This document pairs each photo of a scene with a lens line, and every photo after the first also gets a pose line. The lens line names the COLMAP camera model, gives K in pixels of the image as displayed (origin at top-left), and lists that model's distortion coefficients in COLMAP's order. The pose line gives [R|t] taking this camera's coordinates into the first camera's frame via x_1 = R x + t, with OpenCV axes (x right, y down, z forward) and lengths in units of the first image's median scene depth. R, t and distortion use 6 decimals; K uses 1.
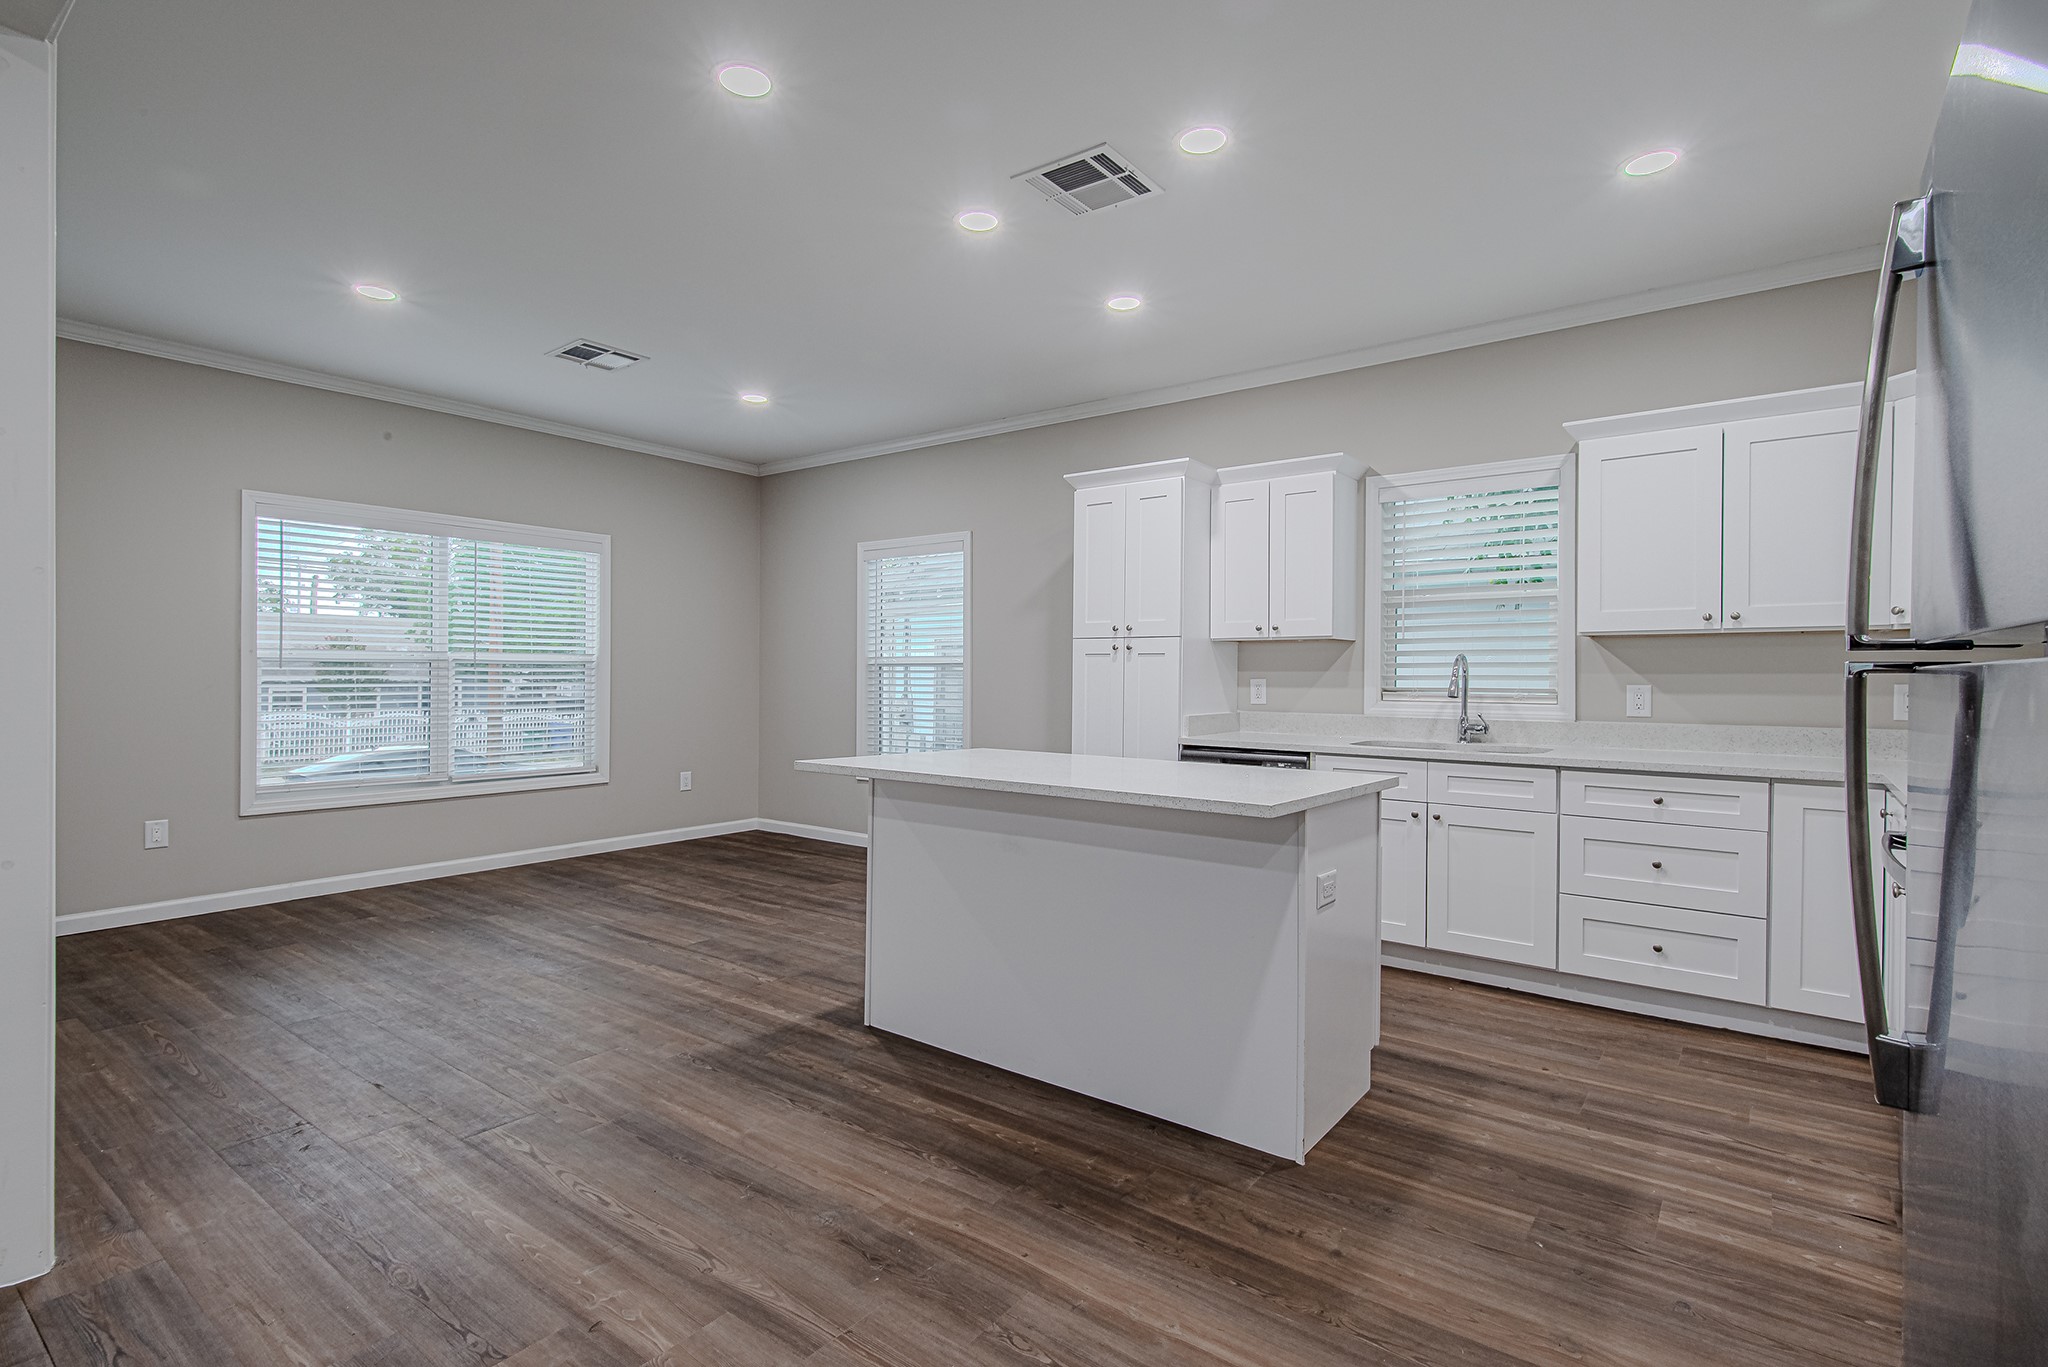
lens RADIAL K [[977.7, 0, 1006.4], [0, 977.7, 676.1], [0, 0, 1]] dist [0.007514, -0.000180]
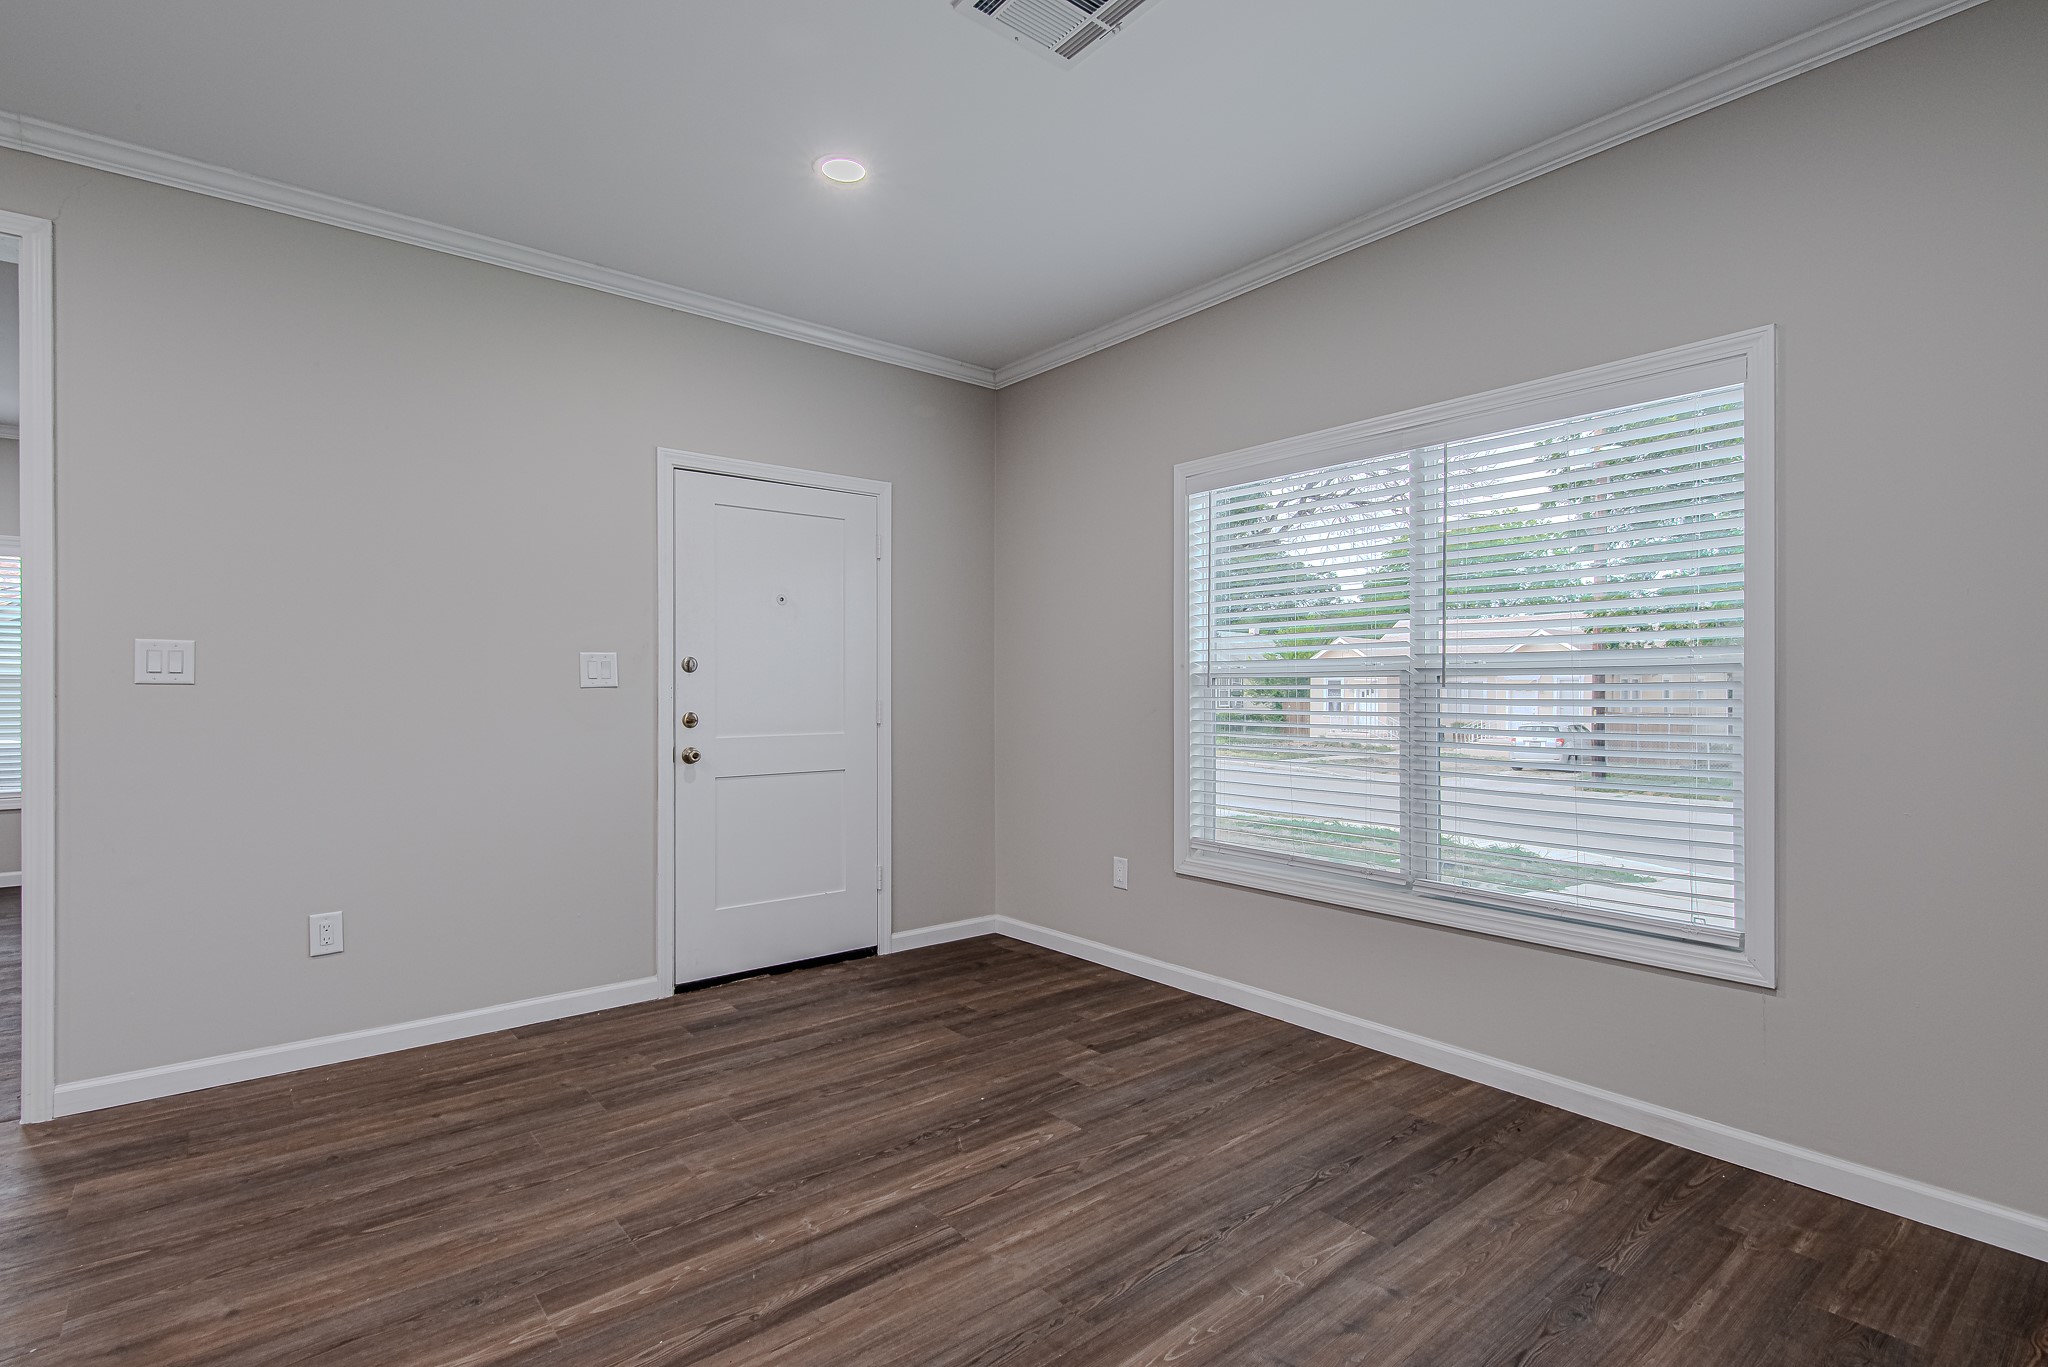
lens RADIAL K [[993.4, 0, 1019.2], [0, 993.4, 690.1], [0, 0, 1]] dist [0.012534, -0.000470]
pose [[-0.217176, -0.005073, -0.976119, 0.055490], [-0.006458, 0.999972, -0.003760, -0.003841], [0.976111, 0.005487, -0.217202, 1.497558]]
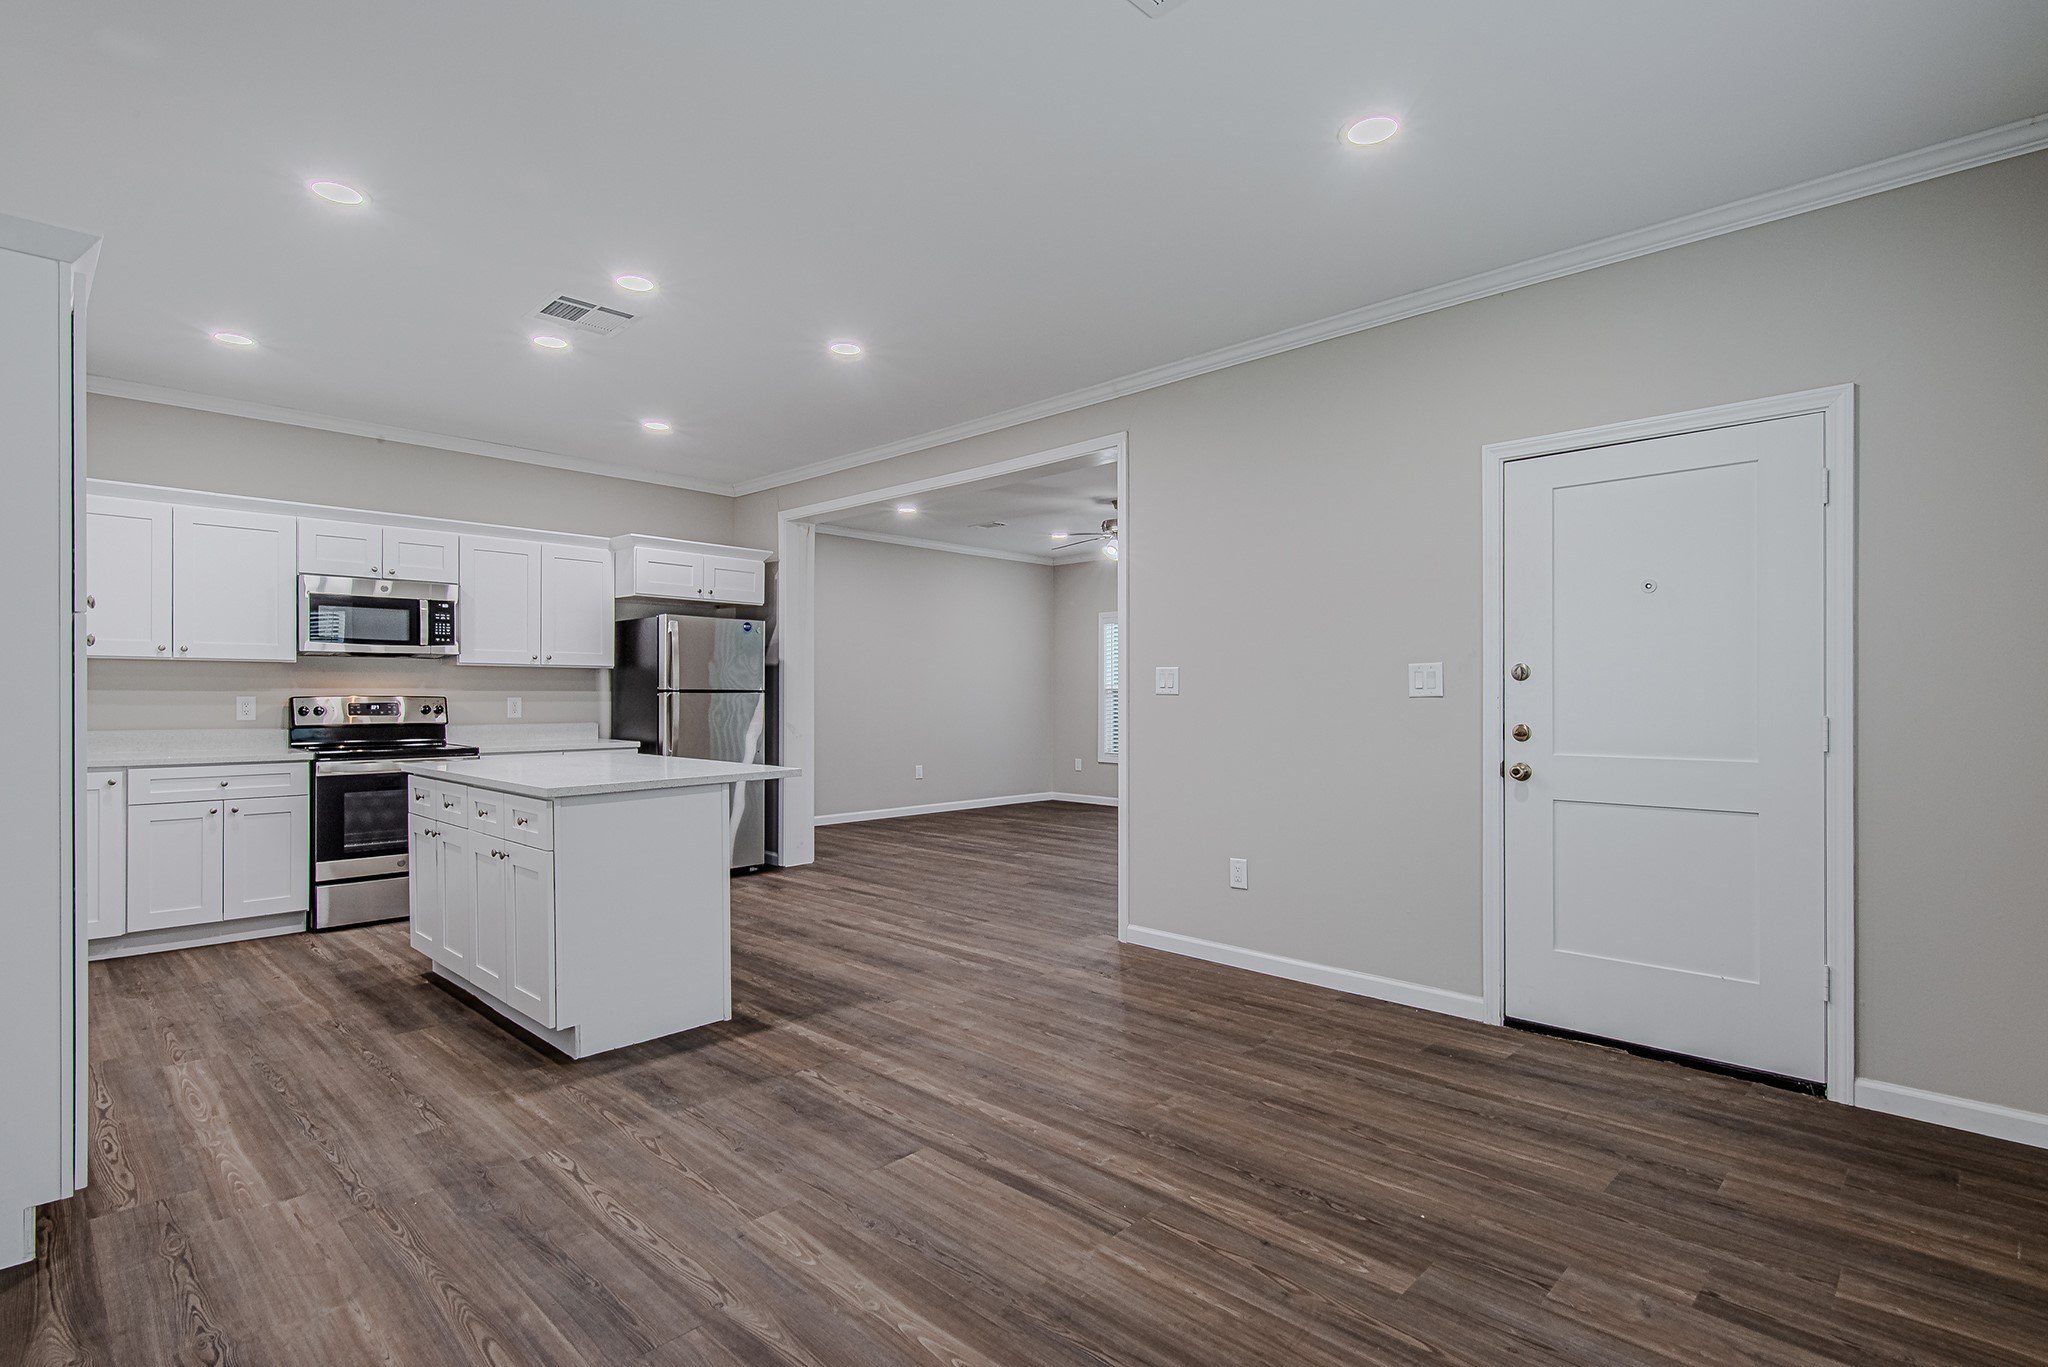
lens RADIAL K [[1005.7, 0, 1014.8], [0, 1005.7, 693.9], [0, 0, 1]] dist [0.008221, -0.000777]
pose [[-0.993419, -0.008815, 0.114201, -0.556753], [-0.008399, 0.999956, 0.004124, -0.011631], [-0.114232, 0.003137, -0.993449, 1.982066]]
